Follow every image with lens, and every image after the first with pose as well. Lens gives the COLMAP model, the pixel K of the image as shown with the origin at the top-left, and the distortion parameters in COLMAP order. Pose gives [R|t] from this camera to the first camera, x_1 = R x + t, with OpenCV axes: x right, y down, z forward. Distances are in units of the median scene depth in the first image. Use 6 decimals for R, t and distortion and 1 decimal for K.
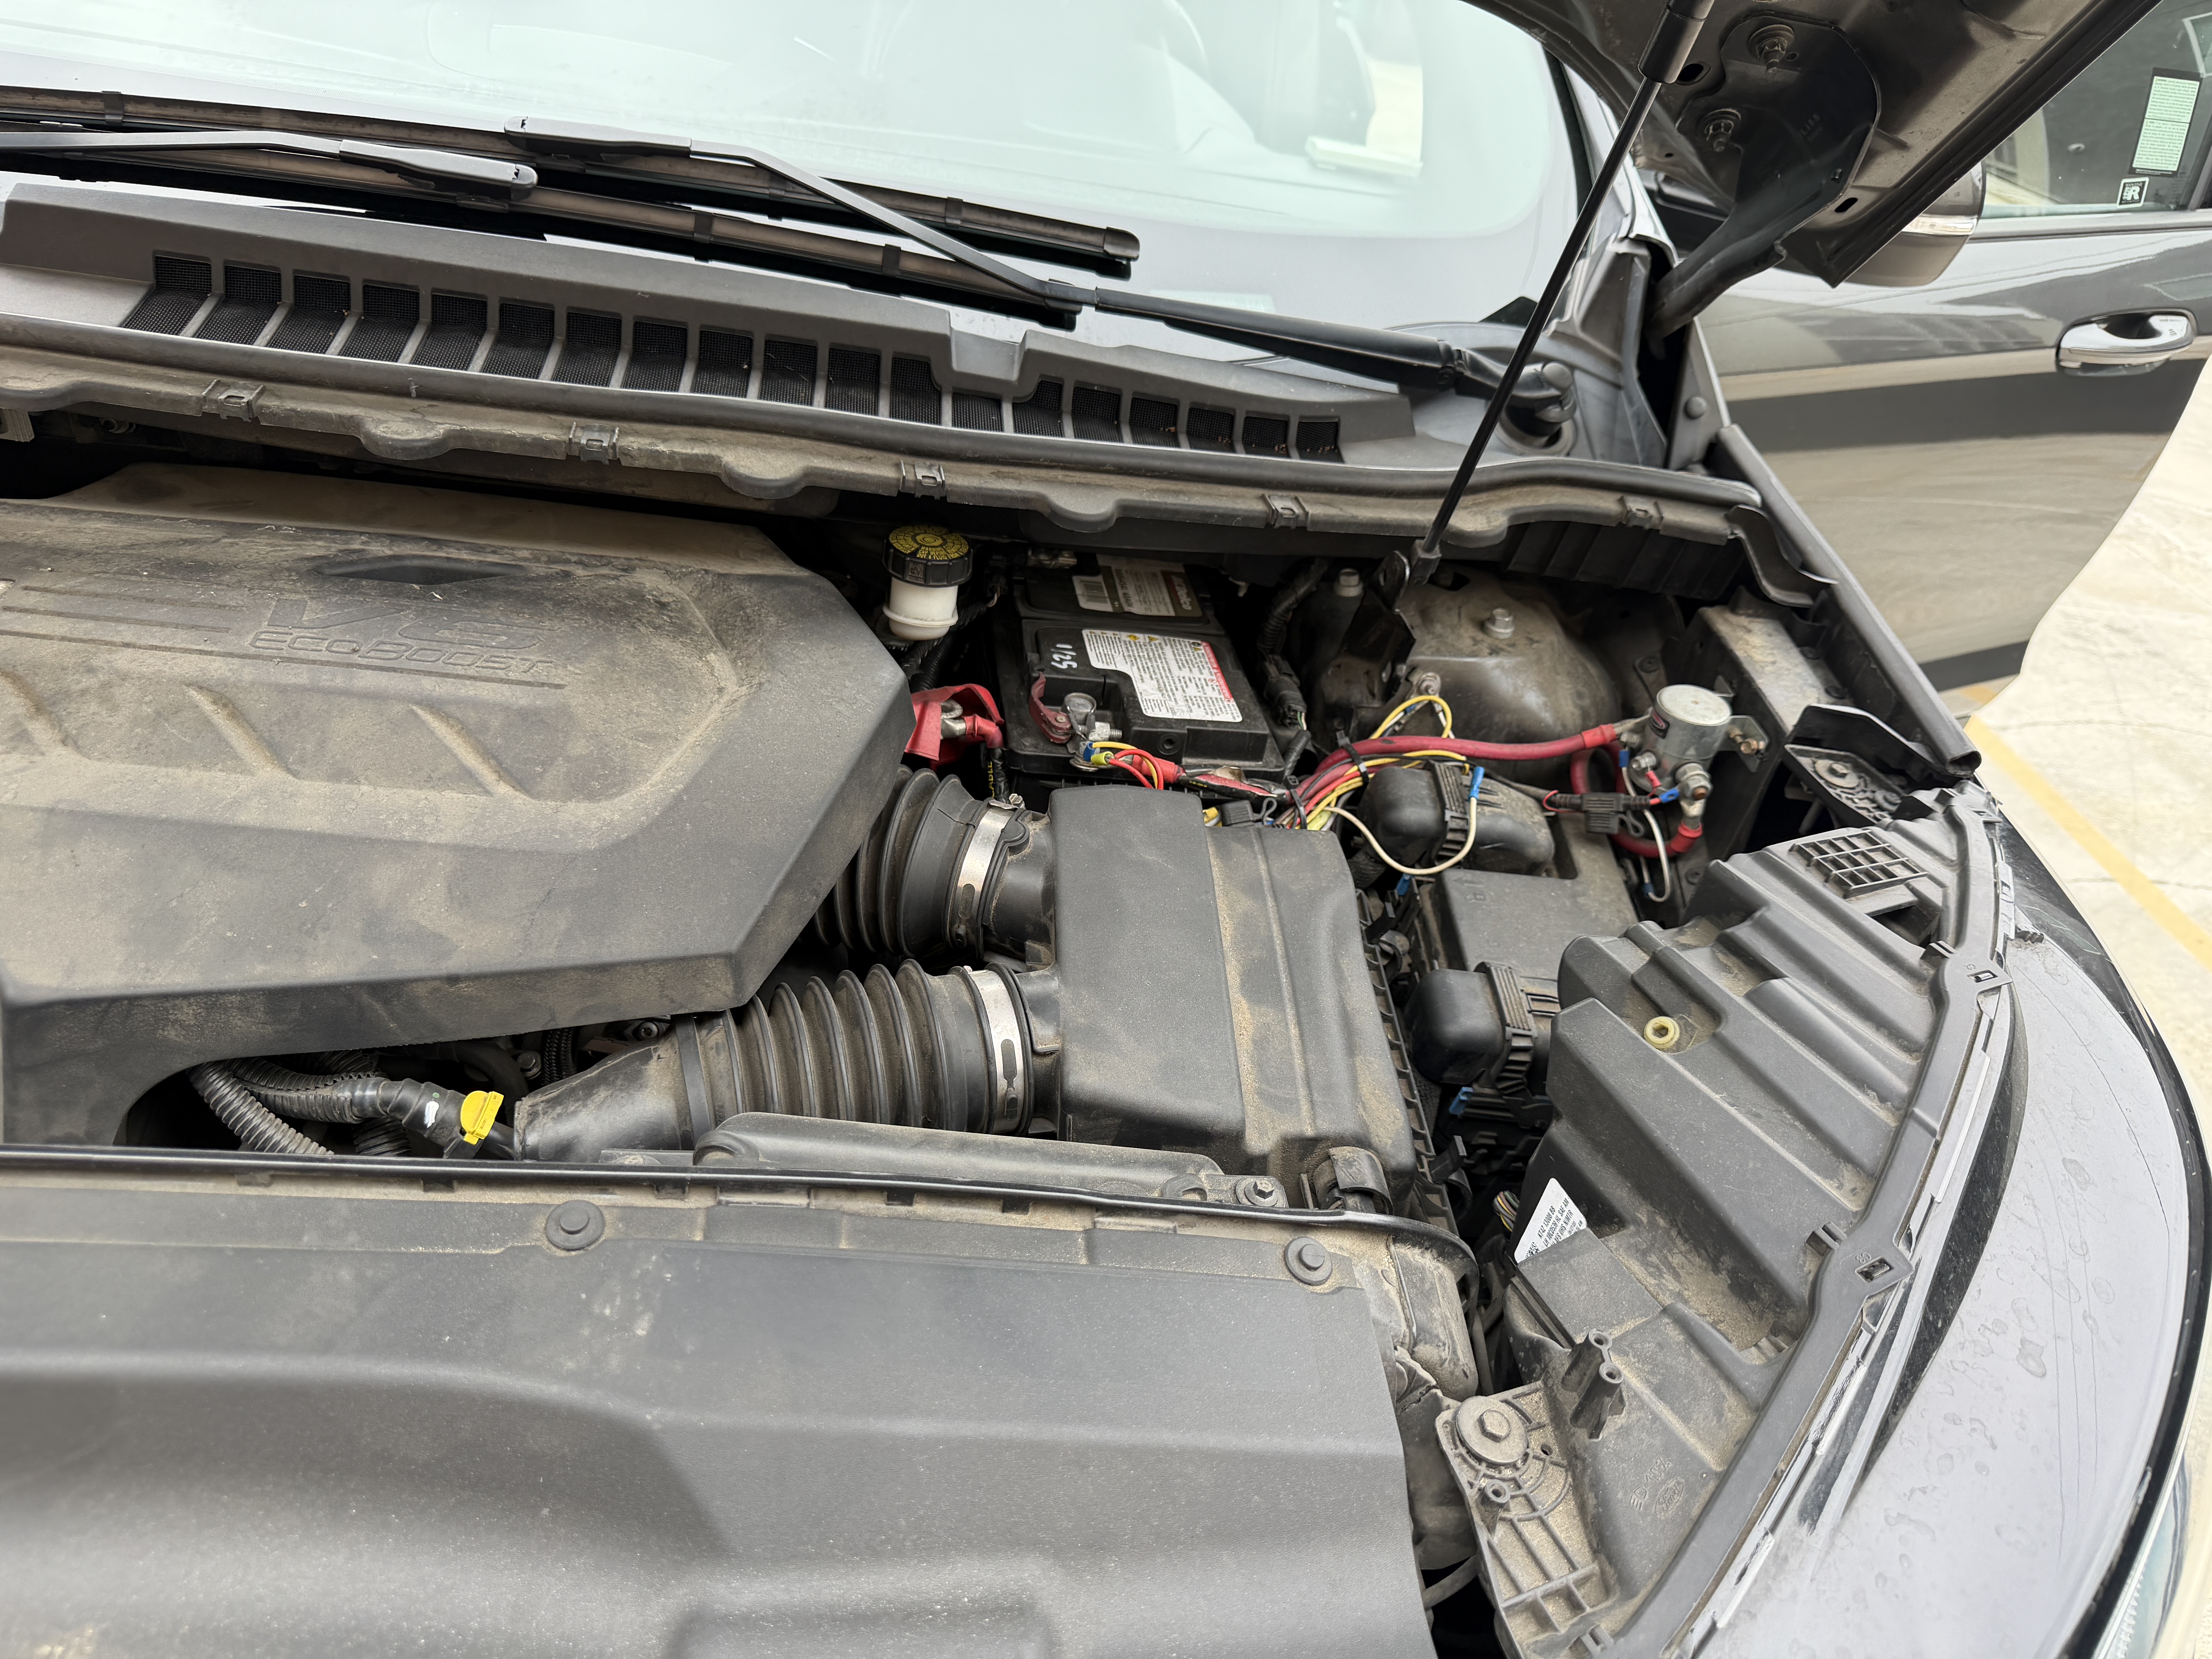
lens RADIAL K [[1531.7, 0, 1100.6], [0, 1531.7, 844.7], [0, 0, 1]] dist [0.017020, -0.022565]
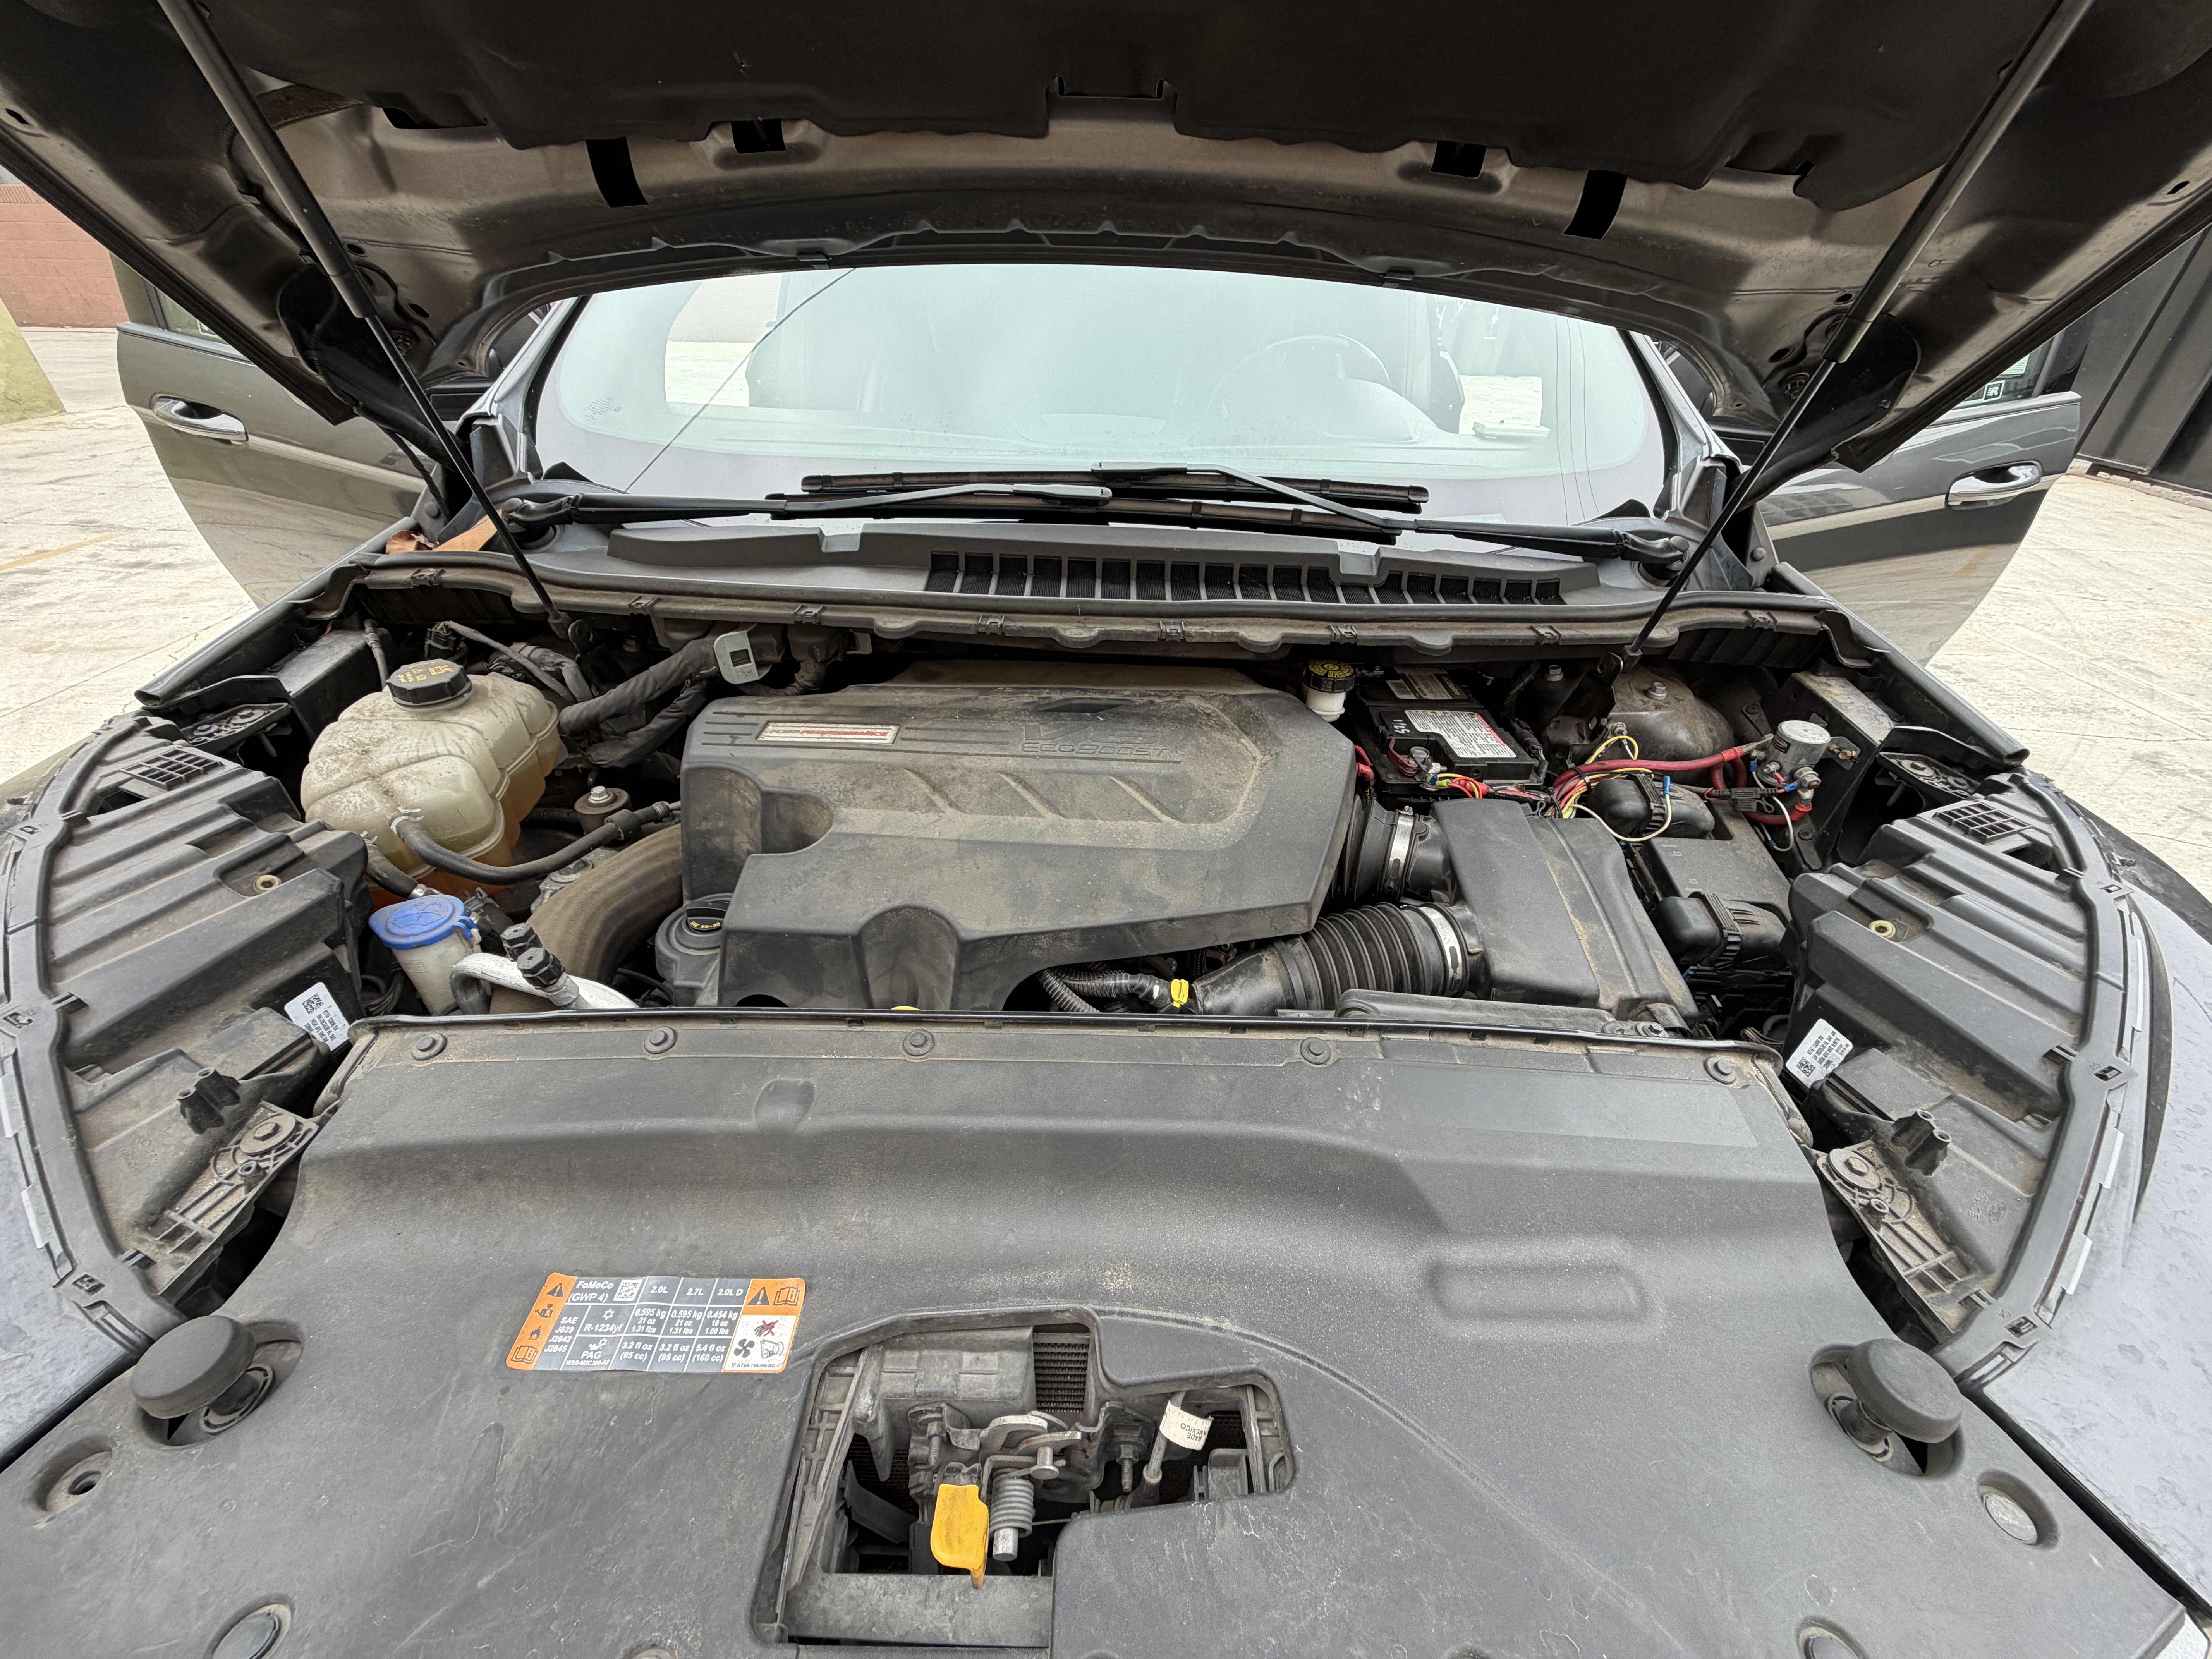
lens RADIAL K [[855.8, 0, 1092.2], [0, 855.8, 828.9], [0, 0, 1]] dist [0.001890, 0.001436]
pose [[0.986825, -0.048121, -0.154472, -0.297947], [0.046841, 0.998831, -0.011917, -0.014094], [0.154864, 0.004524, 0.987925, -0.044309]]
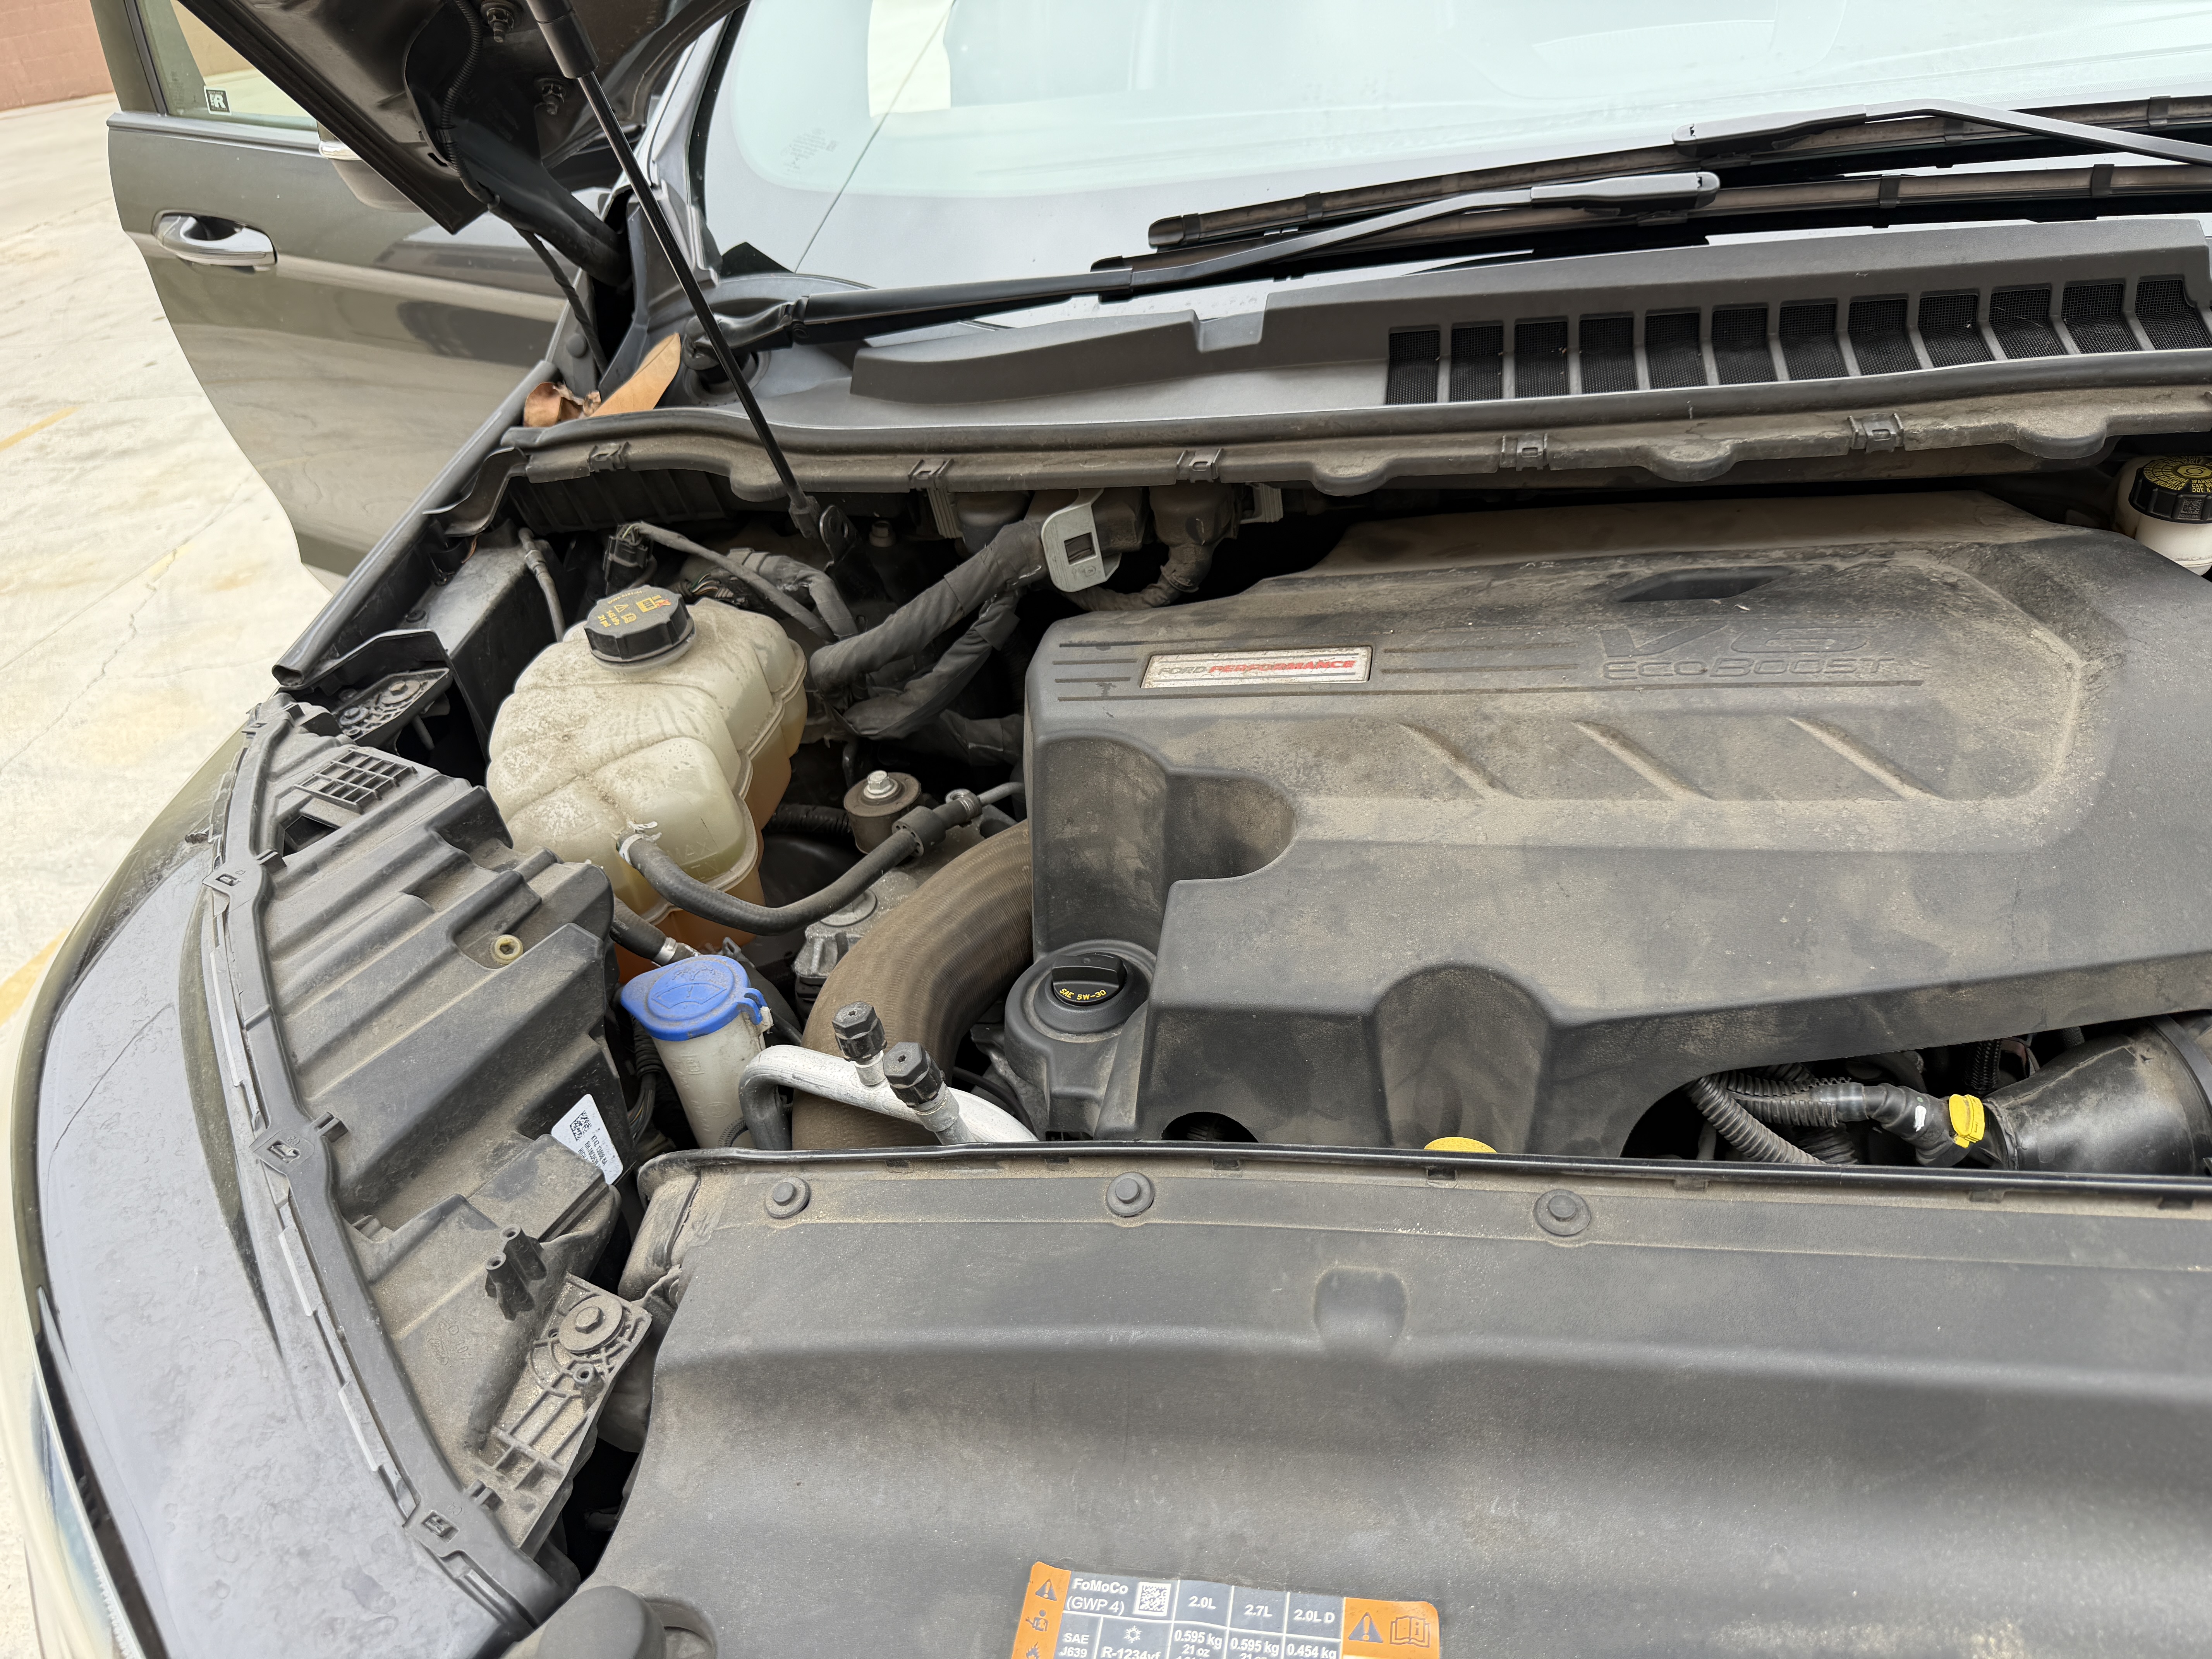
lens RADIAL K [[1531.7, 0, 1103.4], [0, 1531.7, 823.7], [0, 0, 1]] dist [0.017020, -0.022565]
pose [[0.920636, -0.076652, -0.382824, -0.462199], [0.083473, 0.996509, 0.001210, -0.057297], [0.381395, -0.033069, 0.923821, -0.123136]]
